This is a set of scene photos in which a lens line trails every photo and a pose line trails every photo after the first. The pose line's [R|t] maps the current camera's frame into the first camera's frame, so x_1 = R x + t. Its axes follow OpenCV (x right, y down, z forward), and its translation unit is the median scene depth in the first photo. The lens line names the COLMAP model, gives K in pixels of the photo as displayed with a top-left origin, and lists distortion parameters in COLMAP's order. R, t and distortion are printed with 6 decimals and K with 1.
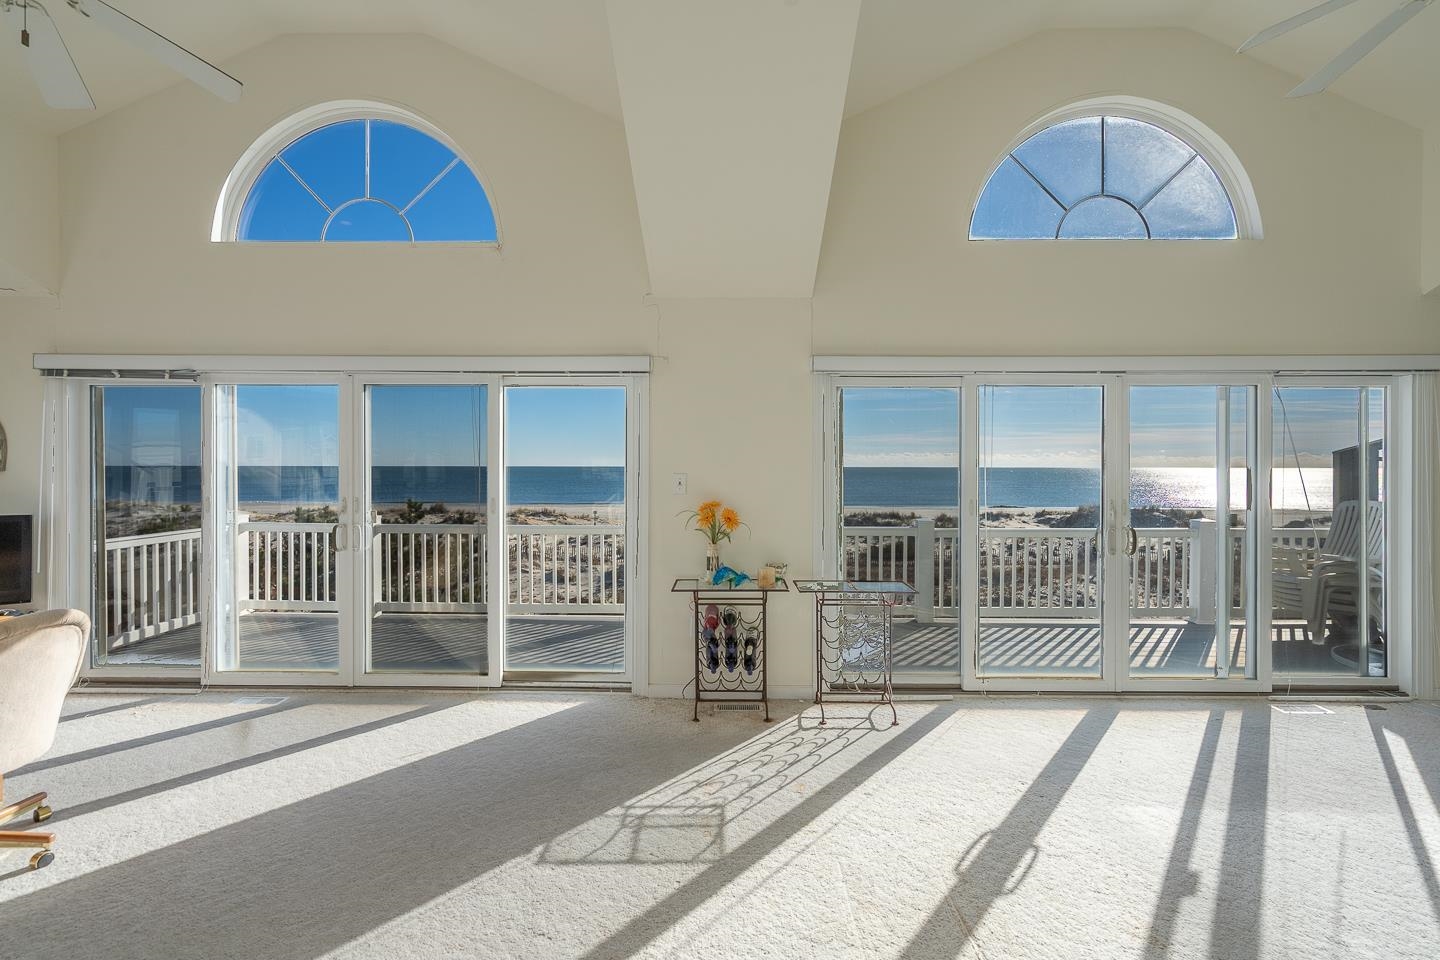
lens RADIAL K [[664.0, 0, 720.5], [0, 664.0, 466.4], [0, 0, 1]] dist [0.004425, 0.000770]
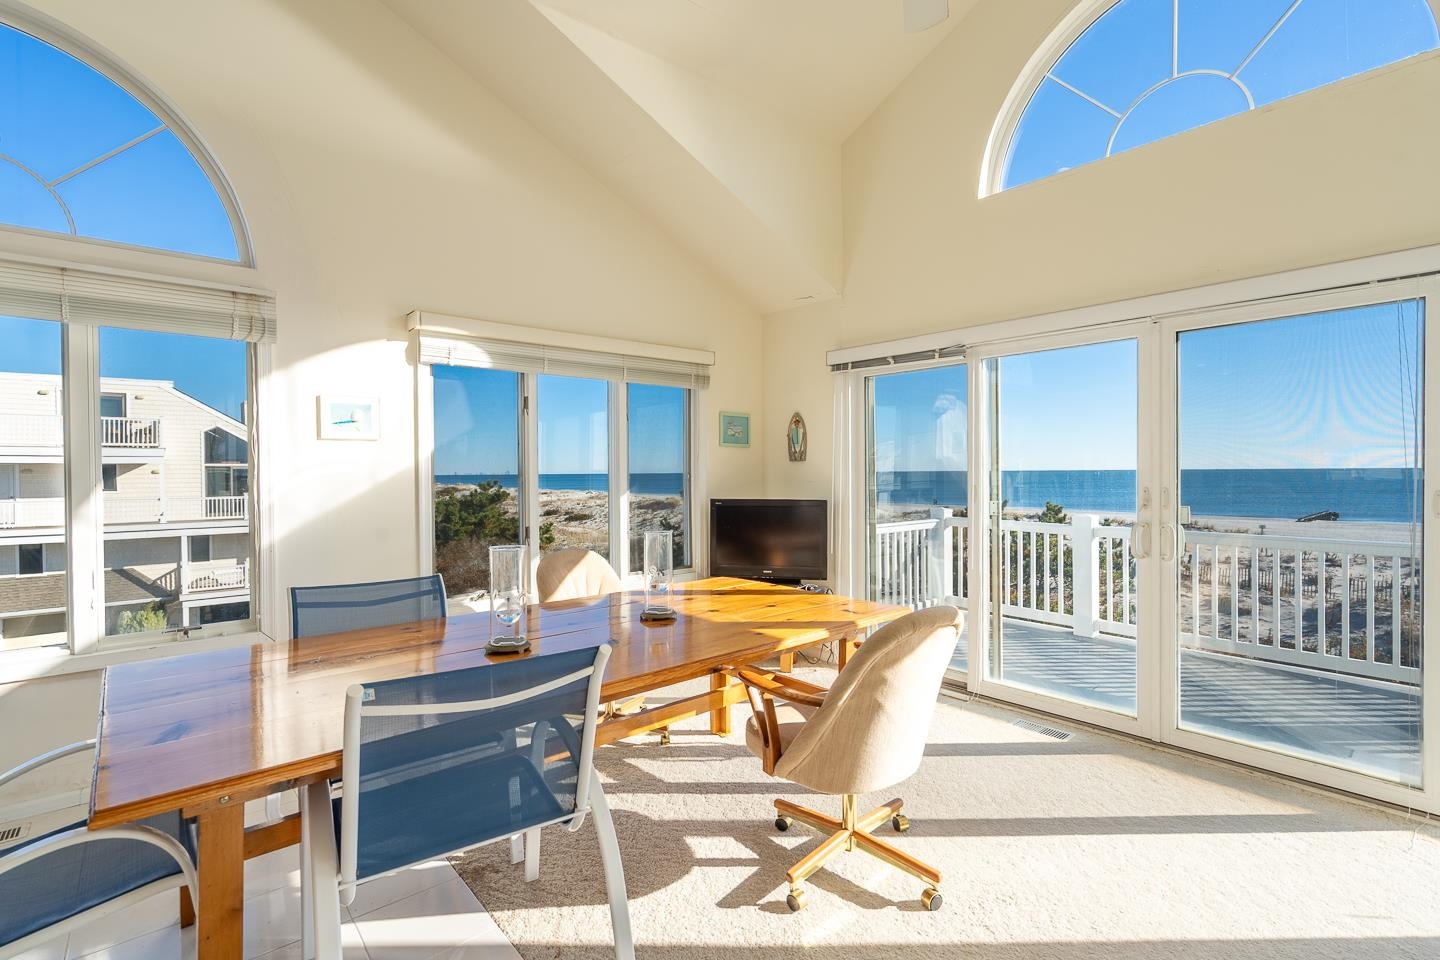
lens RADIAL K [[664.0, 0, 718.7], [0, 664.0, 479.6], [0, 0, 1]] dist [0.004425, 0.000770]
pose [[0.666519, 0.000880, -0.745488, -0.326513], [0.007911, 0.999935, 0.008253, 0.027740], [0.745446, -0.011398, 0.666468, 0.140584]]
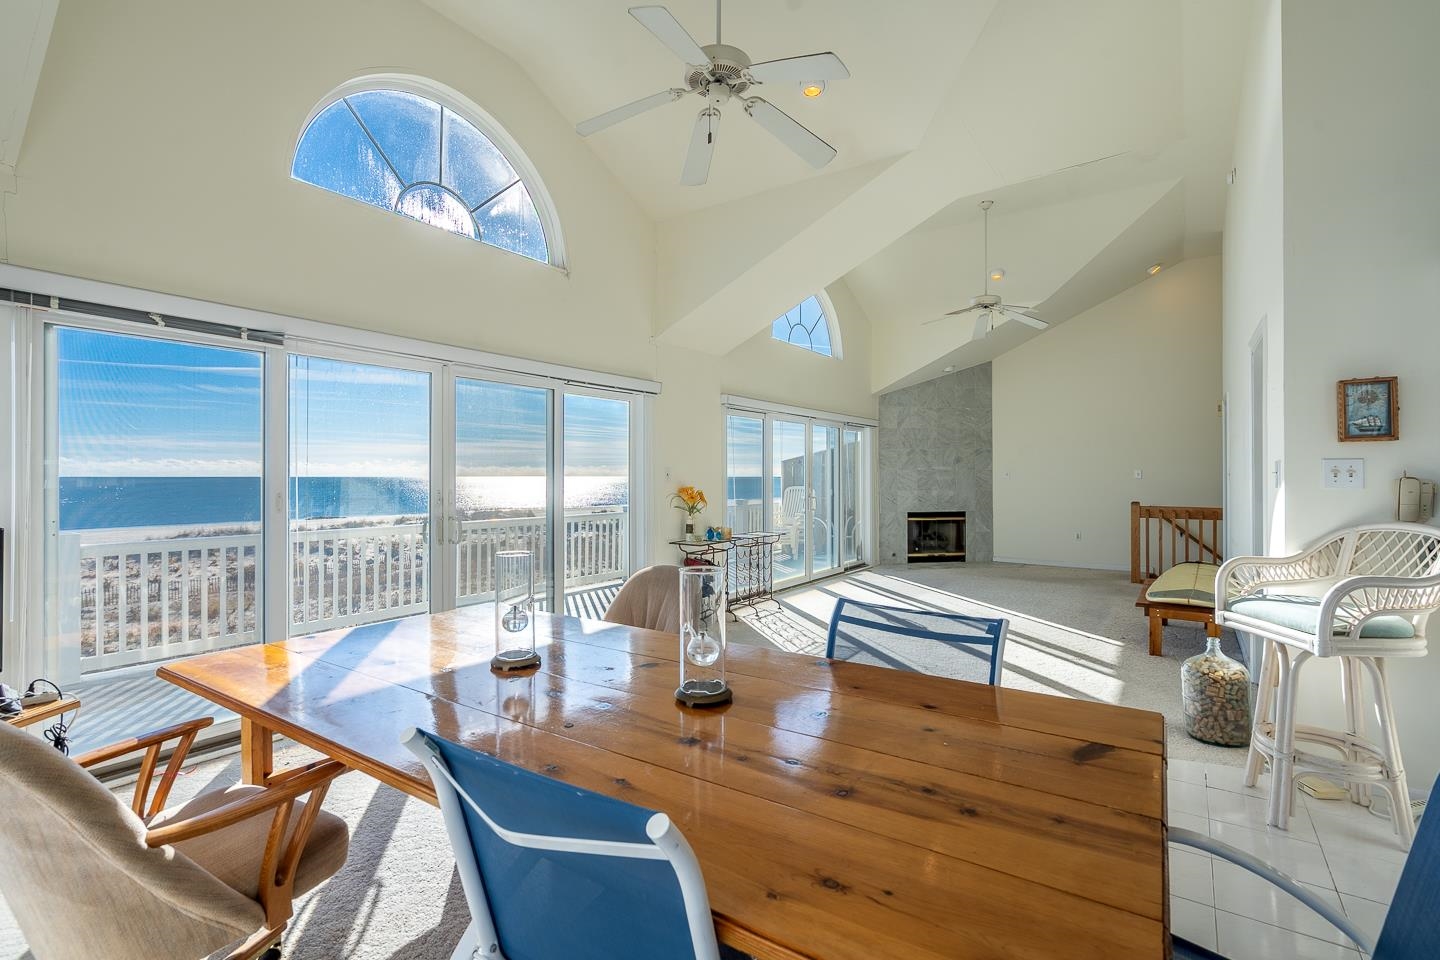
lens RADIAL K [[664.0, 0, 719.1], [0, 664.0, 473.4], [0, 0, 1]] dist [0.004425, 0.000770]
pose [[0.564993, 0.000593, 0.825095, -1.117259], [0.002397, 0.999994, -0.002359, 0.026311], [-0.825092, 0.003310, 0.564989, 0.106143]]
